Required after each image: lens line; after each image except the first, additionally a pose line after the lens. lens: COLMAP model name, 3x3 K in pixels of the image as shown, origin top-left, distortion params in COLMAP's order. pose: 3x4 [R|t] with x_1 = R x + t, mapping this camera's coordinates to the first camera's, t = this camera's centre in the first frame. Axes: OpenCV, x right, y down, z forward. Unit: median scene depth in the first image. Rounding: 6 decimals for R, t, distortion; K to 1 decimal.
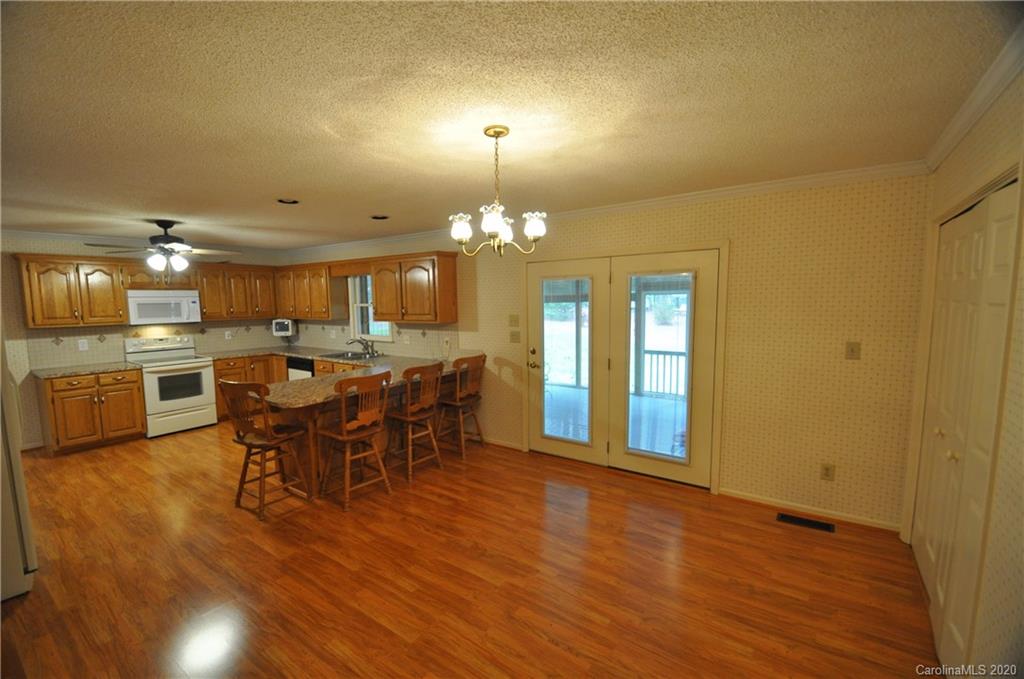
lens RADIAL K [[443.2, 0, 498.6], [0, 443.2, 350.1], [0, 0, 1]] dist [0.014828, -0.019201]
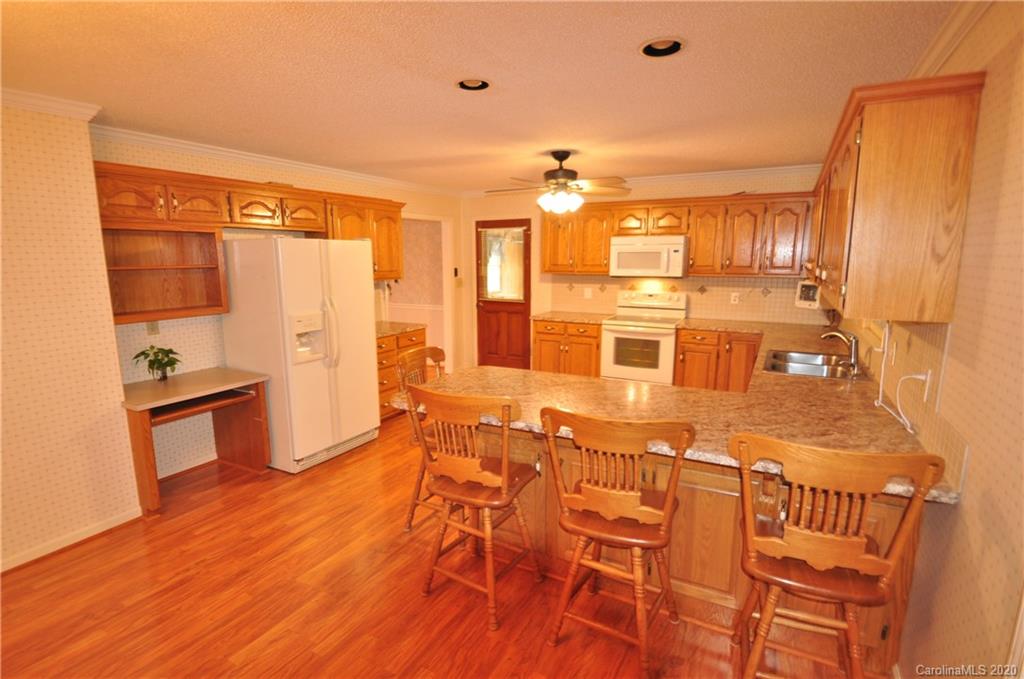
lens RADIAL K [[509.6, 0, 501.8], [0, 509.6, 349.5], [0, 0, 1]] dist [-0.013136, -0.001646]
pose [[0.126449, 0.191767, -0.973261, 0.186959], [-0.110925, 0.977716, 0.178233, -0.069022], [0.985752, 0.085422, 0.144903, 0.629420]]
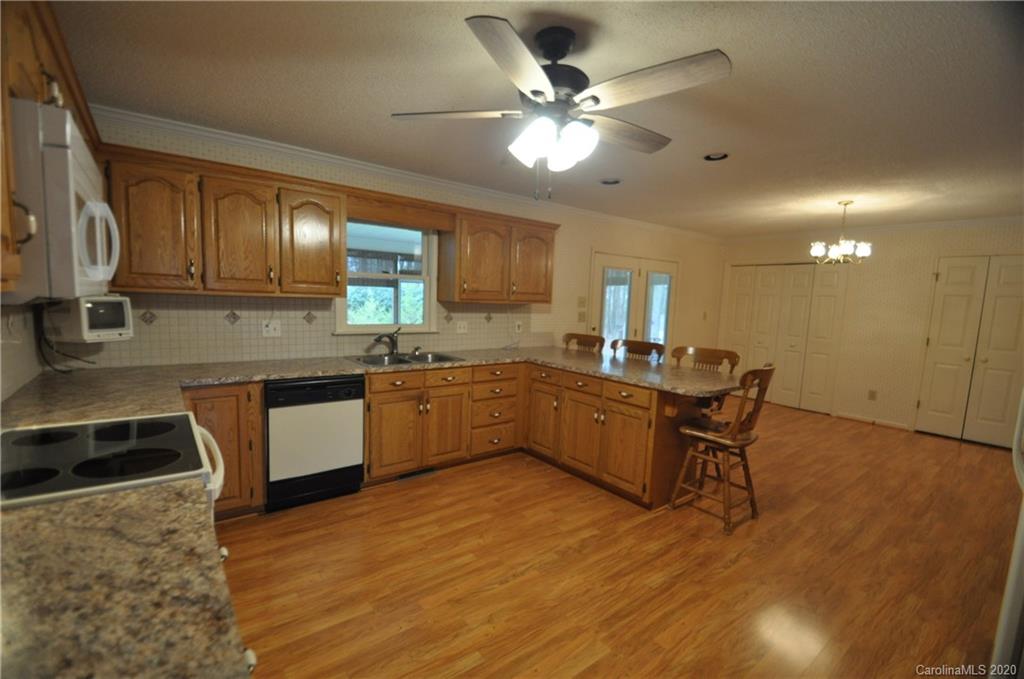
lens RADIAL K [[443.2, 0, 498.6], [0, 443.2, 350.1], [0, 0, 1]] dist [0.014828, -0.019201]
pose [[0.285470, -0.088636, 0.954280, -0.941291], [0.071611, 0.994903, 0.070987, -0.035220], [-0.955708, 0.048072, 0.290363, 0.759040]]
